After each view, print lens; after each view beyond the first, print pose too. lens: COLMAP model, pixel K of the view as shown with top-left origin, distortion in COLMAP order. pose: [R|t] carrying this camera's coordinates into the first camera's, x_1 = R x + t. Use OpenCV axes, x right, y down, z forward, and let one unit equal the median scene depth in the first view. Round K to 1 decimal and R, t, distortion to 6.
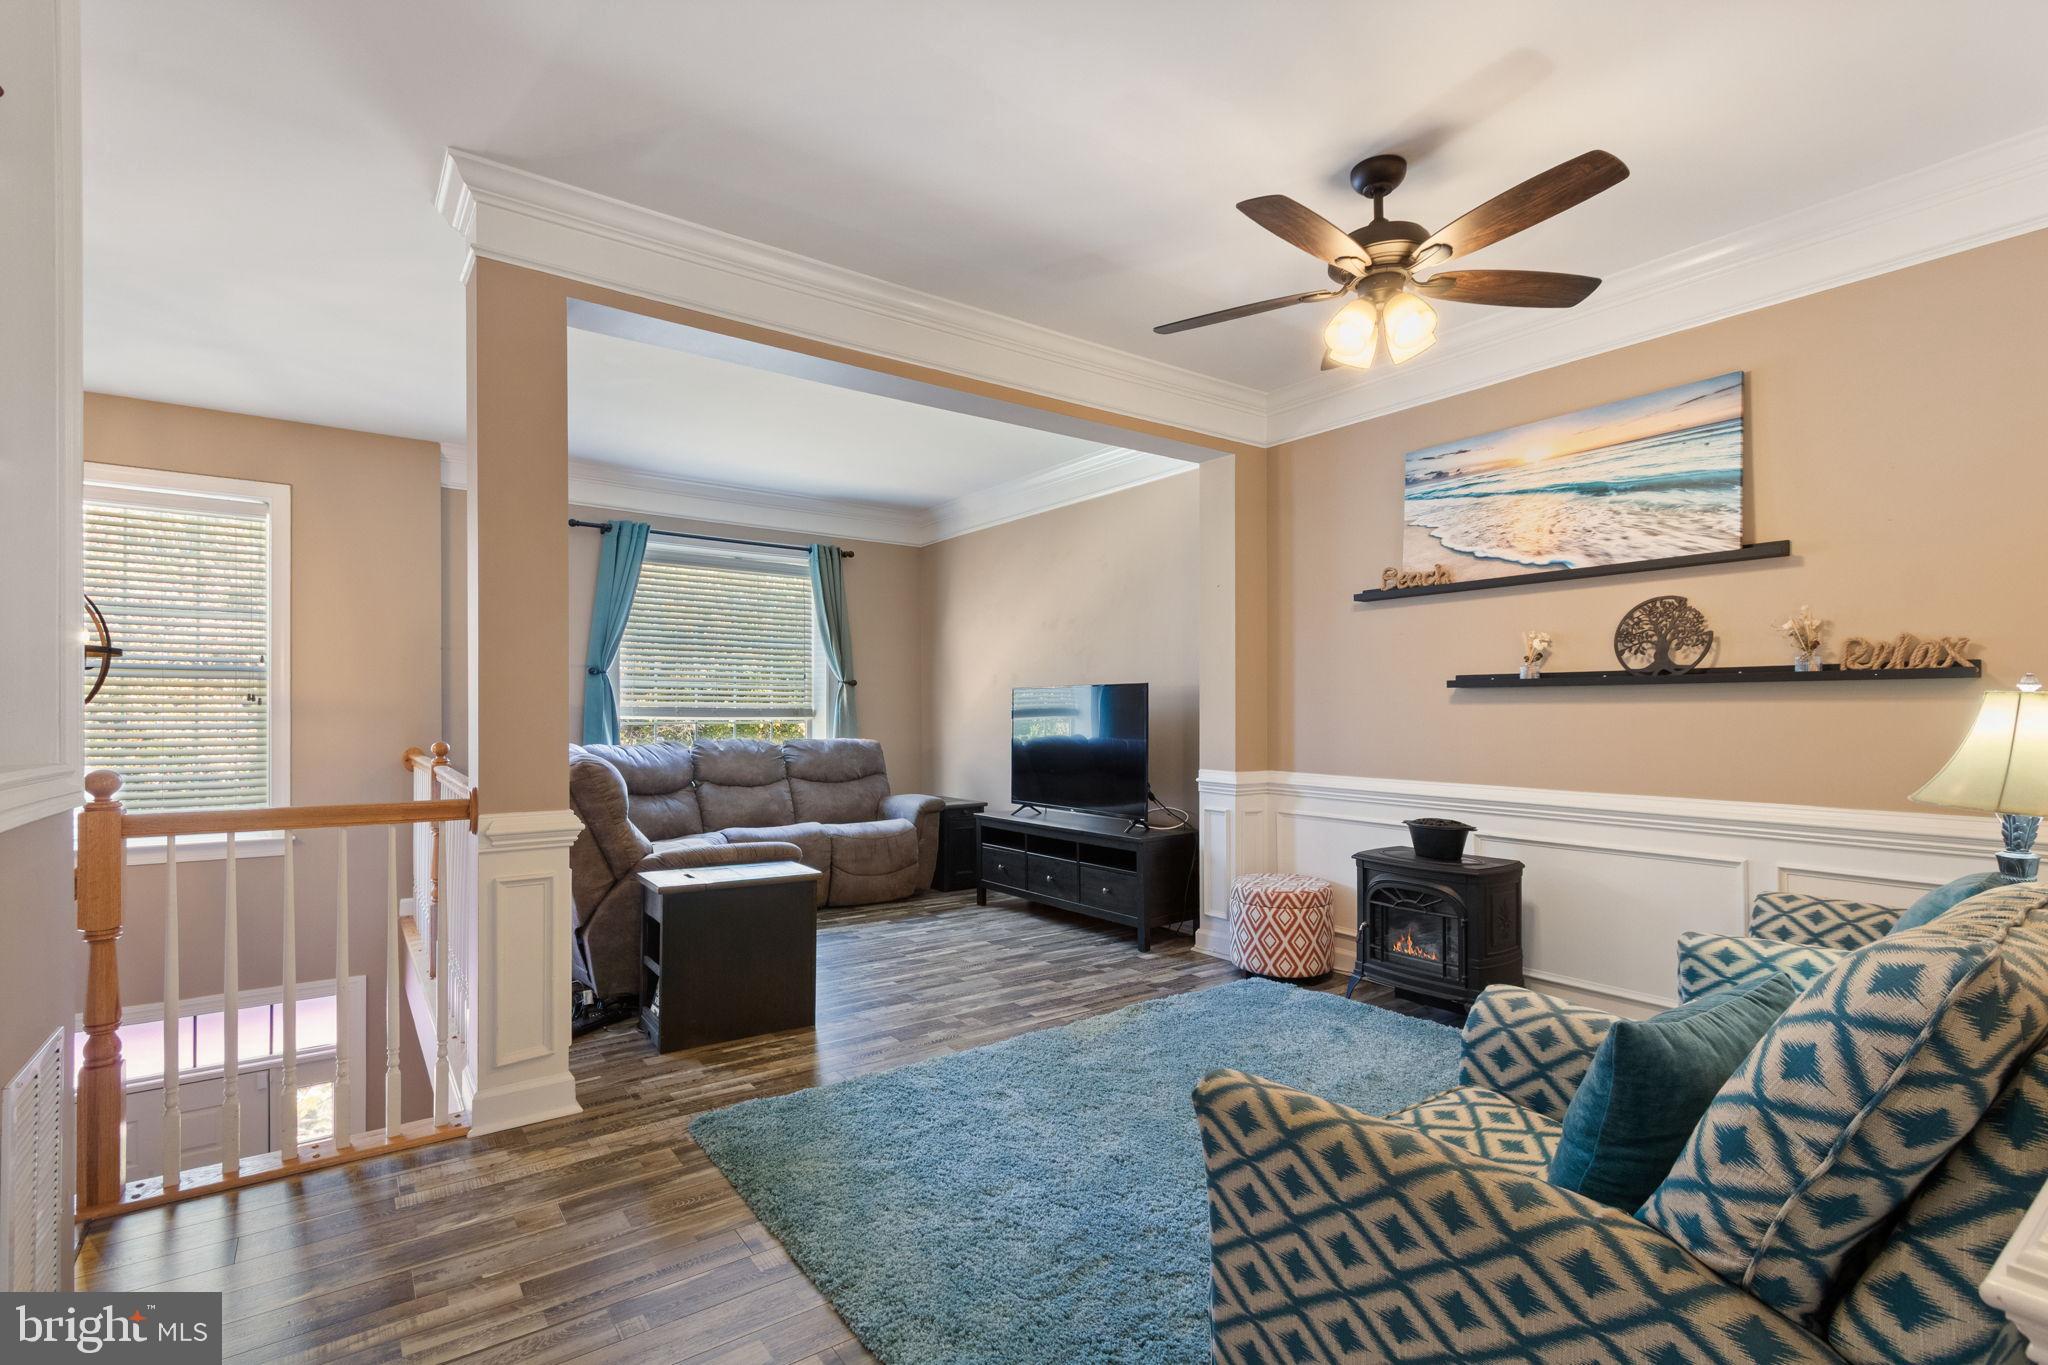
lens RADIAL K [[938.5, 0, 1024.0], [0, 938.5, 682.5], [0, 0, 1]] dist [0.003749, 0.000159]
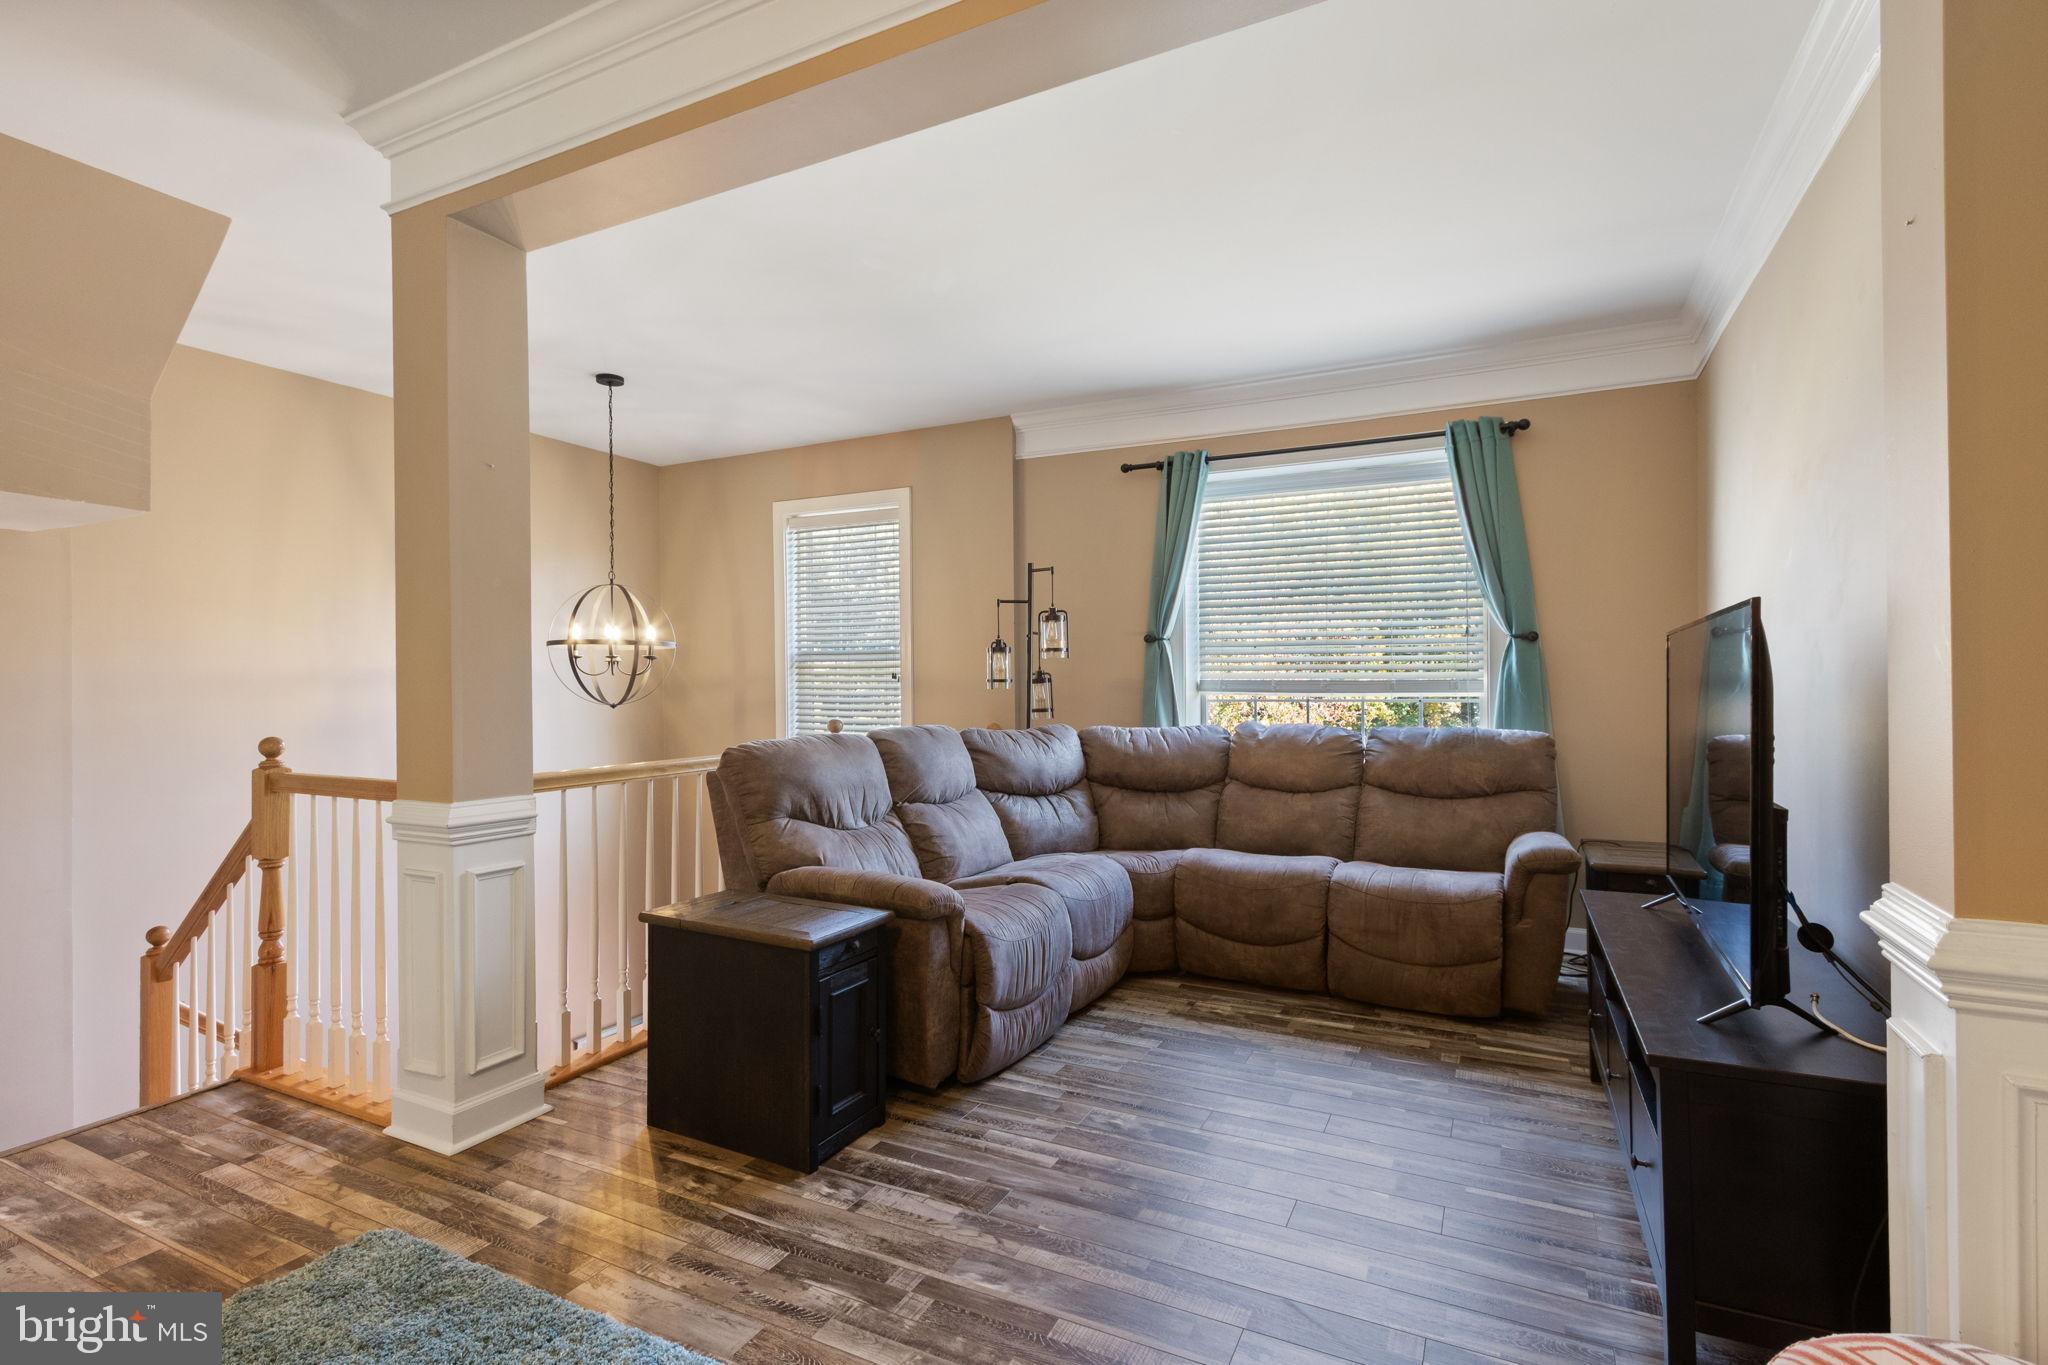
lens RADIAL K [[966.4, 0, 1017.5], [0, 966.4, 675.5], [0, 0, 1]] dist [0.004234, -0.000576]
pose [[0.458601, -0.015061, -0.888514, 0.261500], [0.034538, 0.999403, 0.000886, 0.016174], [0.887971, -0.031094, 0.458848, 0.497472]]
